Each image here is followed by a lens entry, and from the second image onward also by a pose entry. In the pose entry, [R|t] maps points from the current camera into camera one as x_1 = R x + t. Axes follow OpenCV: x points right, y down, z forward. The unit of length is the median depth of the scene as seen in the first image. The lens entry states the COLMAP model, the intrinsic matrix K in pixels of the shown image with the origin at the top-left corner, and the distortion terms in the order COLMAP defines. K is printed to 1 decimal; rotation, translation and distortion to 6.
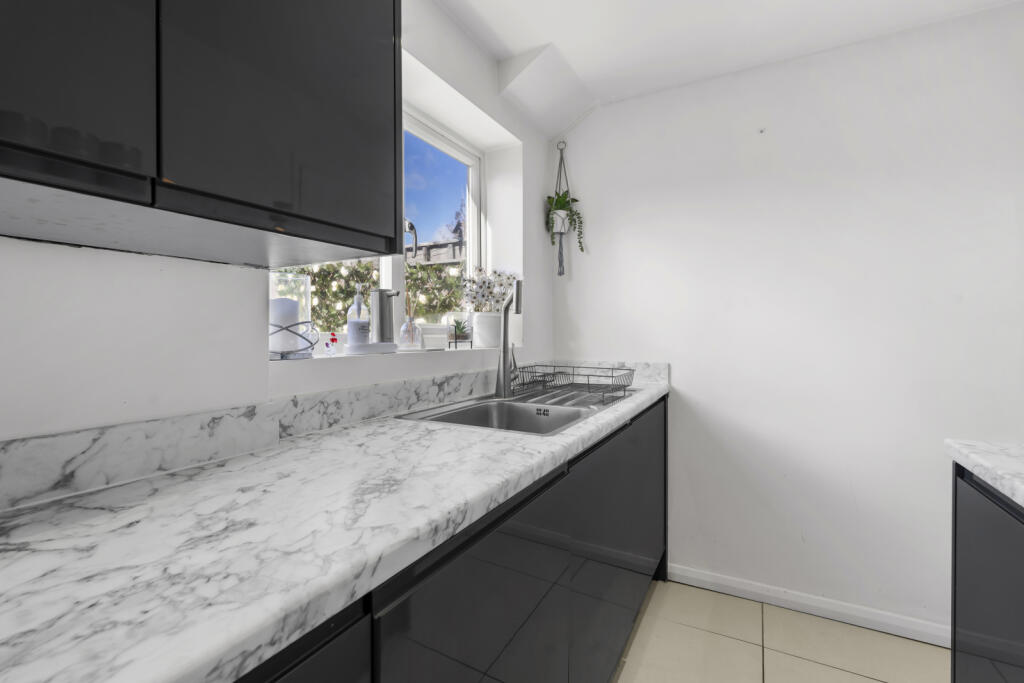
lens RADIAL K [[468.8, 0, 512.0], [0, 468.8, 341.5], [0, 0, 1]] dist [0.000318, -0.000017]
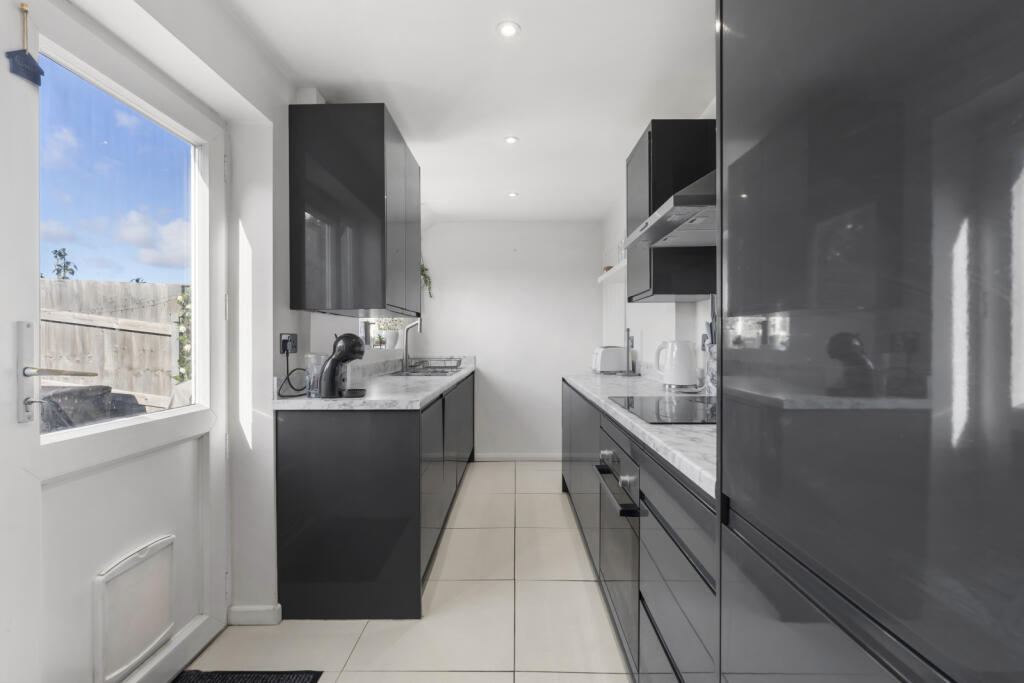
lens RADIAL K [[468.8, 0, 512.0], [0, 468.8, 341.5], [0, 0, 1]] dist [0.000318, -0.000017]
pose [[0.891023, 0.006349, 0.453914, -0.468505], [-0.000179, 0.999907, -0.013634, 0.011300], [-0.453958, 0.012067, 0.890941, -0.933733]]
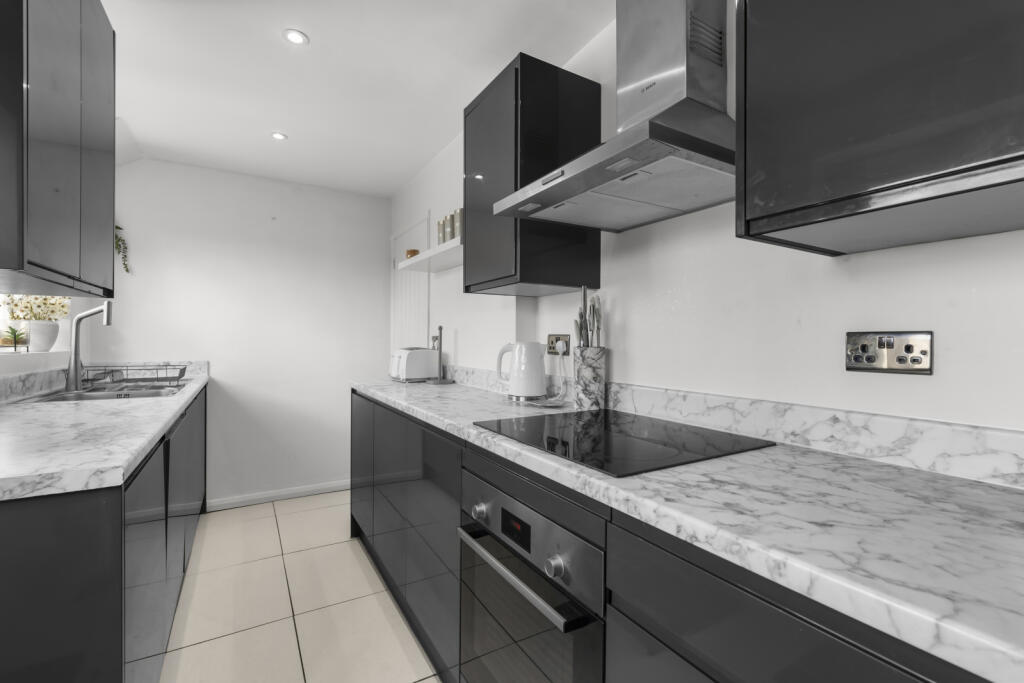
lens RADIAL K [[452.8, 0, 512.0], [0, 452.8, 341.5], [0, 0, 1]] dist [-0.001544, -0.000003]
pose [[0.520527, 0.009421, 0.853793, -0.376326], [-0.000158, 0.999940, -0.010938, 0.001516], [-0.853845, 0.005558, 0.520498, -0.528213]]
